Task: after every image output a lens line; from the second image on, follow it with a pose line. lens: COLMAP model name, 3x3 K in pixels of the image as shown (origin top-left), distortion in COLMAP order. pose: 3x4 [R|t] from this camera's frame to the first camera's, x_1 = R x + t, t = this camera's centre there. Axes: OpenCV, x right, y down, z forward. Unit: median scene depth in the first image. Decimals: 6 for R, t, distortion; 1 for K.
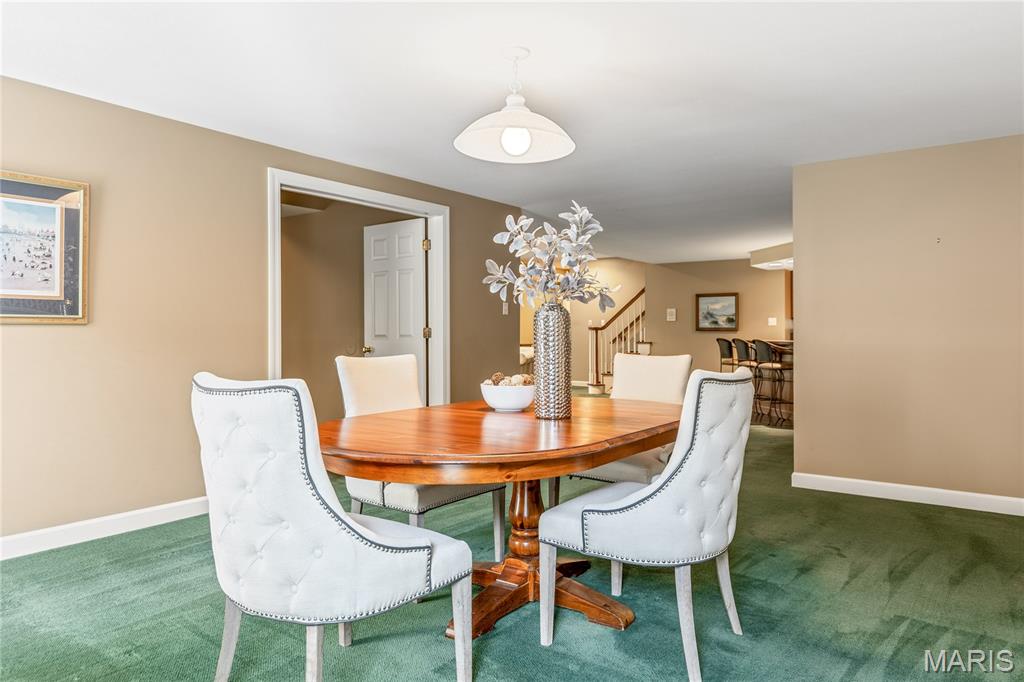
lens RADIAL K [[680.5, 0, 516.0], [0, 680.5, 325.0], [0, 0, 1]] dist [-0.001608, 0.000356]
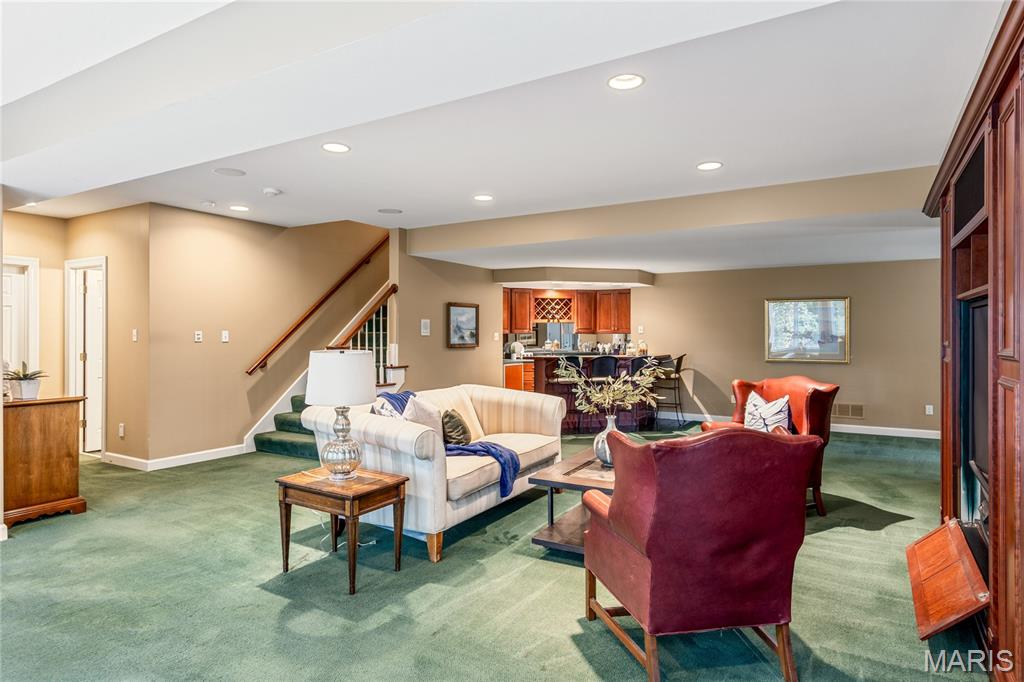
lens RADIAL K [[576.8, 0, 512.0], [0, 576.8, 341.0], [0, 0, 1]] dist [-0.038039, 0.000115]
pose [[-0.083182, -0.012086, 0.996461, -0.420558], [-0.006838, 0.999910, 0.011557, -0.008021], [-0.996511, -0.005852, -0.083257, 0.993318]]
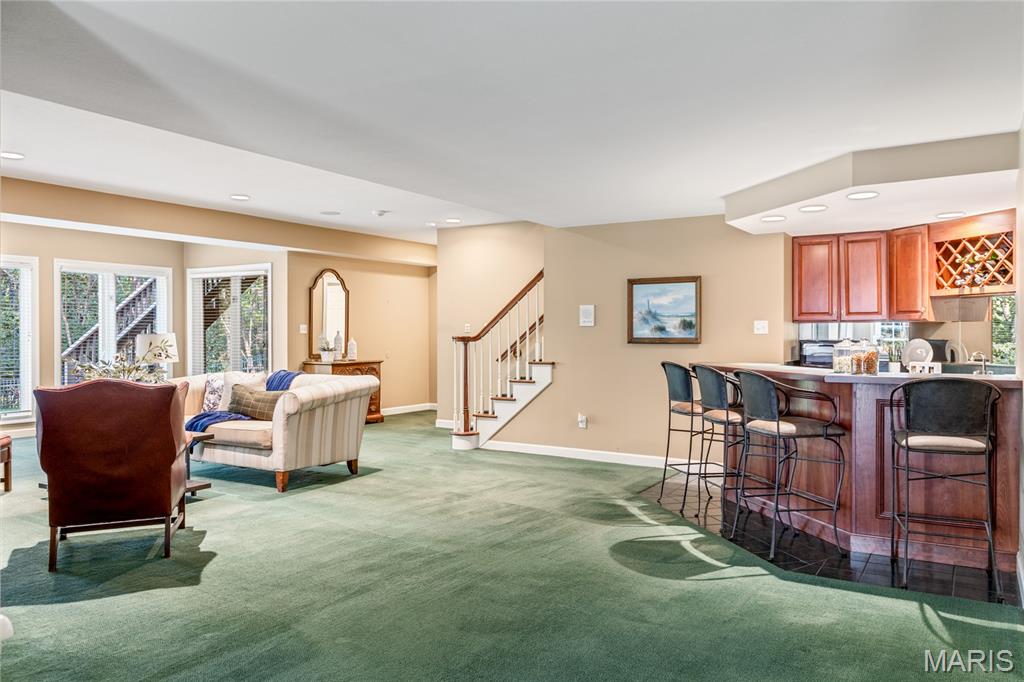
lens RADIAL K [[752.5, 0, 512.0], [0, 752.5, 341.0], [0, 0, 1]] dist [0.010125, -0.000464]
pose [[0.996867, -0.005295, 0.078914, 0.118271], [0.003570, 0.999752, 0.021980, -0.007711], [-0.079011, -0.021630, 0.996639, 0.380152]]
